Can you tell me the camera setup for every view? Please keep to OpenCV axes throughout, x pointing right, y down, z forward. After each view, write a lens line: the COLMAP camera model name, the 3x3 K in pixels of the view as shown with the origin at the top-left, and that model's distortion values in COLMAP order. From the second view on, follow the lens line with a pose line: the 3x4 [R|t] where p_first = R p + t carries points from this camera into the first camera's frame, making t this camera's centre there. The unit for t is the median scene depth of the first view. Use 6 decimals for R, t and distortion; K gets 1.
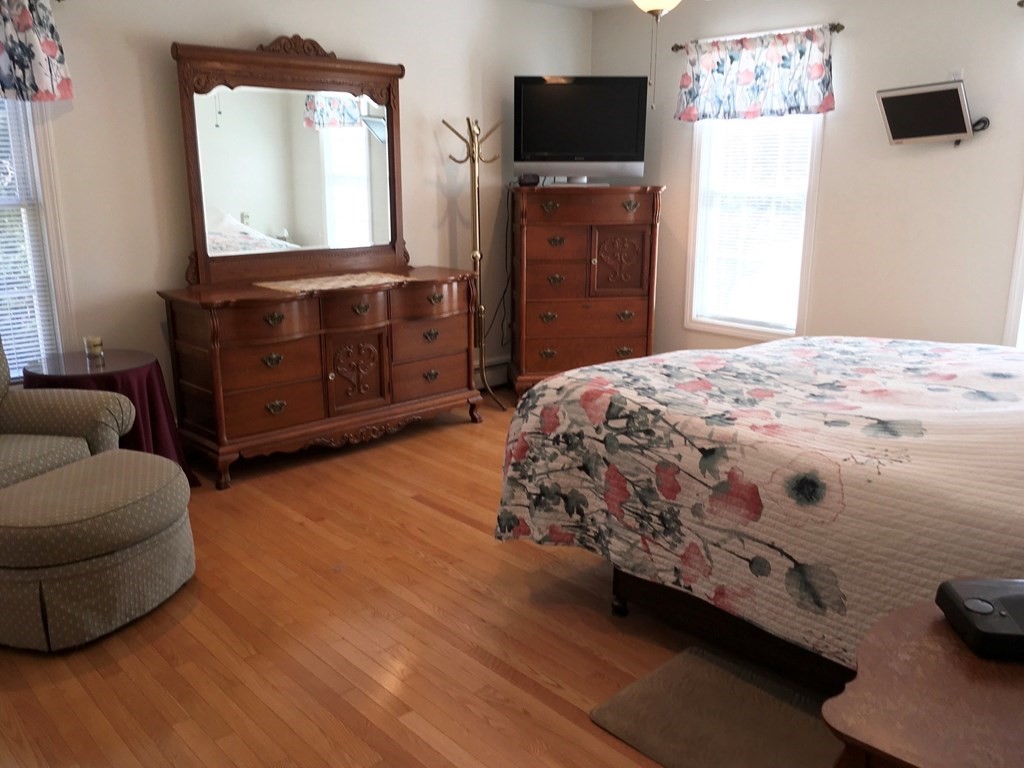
lens RADIAL K [[865.9, 0, 507.6], [0, 865.9, 384.4], [0, 0, 1]] dist [0.093712, -0.126032]
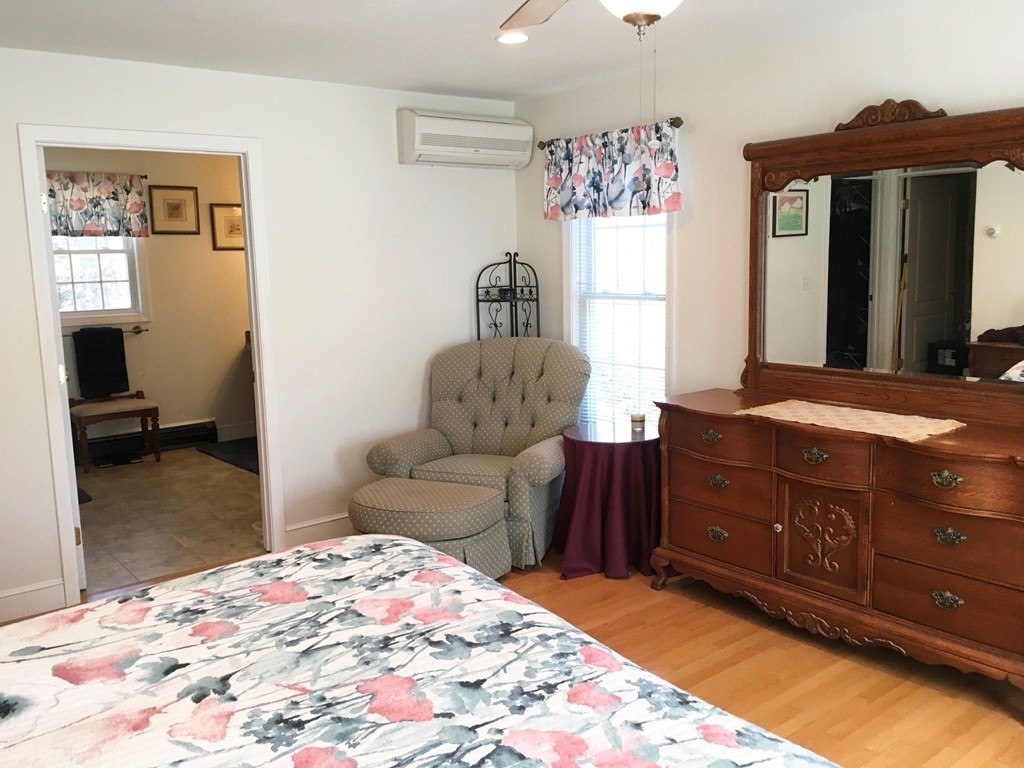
lens RADIAL K [[865.9, 0, 507.6], [0, 865.9, 384.4], [0, 0, 1]] dist [0.093712, -0.126032]
pose [[-0.067051, 0.148959, -0.986567, 0.682439], [-0.220791, 0.962063, 0.160266, -0.245275], [0.973014, 0.228572, -0.031619, 0.893518]]
